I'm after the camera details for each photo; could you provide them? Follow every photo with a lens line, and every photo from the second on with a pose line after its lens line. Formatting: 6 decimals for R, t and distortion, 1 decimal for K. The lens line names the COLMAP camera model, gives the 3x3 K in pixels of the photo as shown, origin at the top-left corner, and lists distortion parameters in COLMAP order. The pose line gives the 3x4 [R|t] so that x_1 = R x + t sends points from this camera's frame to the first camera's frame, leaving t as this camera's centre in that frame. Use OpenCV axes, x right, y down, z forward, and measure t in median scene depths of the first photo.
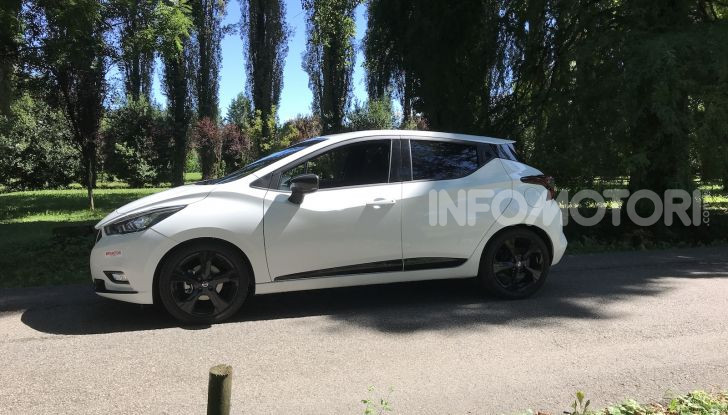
lens RADIAL K [[612.1, 0, 363.3], [0, 612.1, 177.0], [0, 0, 1]] dist [0.005768, -0.001477]
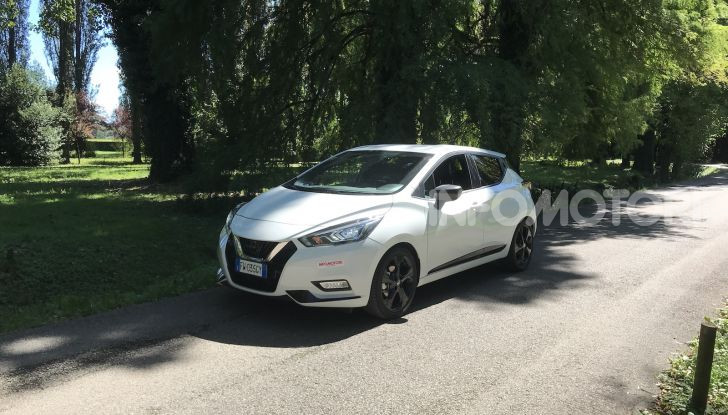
lens RADIAL K [[612.1, 0, 363.3], [0, 612.1, 177.0], [0, 0, 1]] dist [0.005768, -0.001477]
pose [[0.811382, -0.006556, 0.584479, -0.943693], [-0.015661, 0.999334, 0.032950, -0.058023], [-0.584306, -0.035888, 0.810740, 0.111891]]
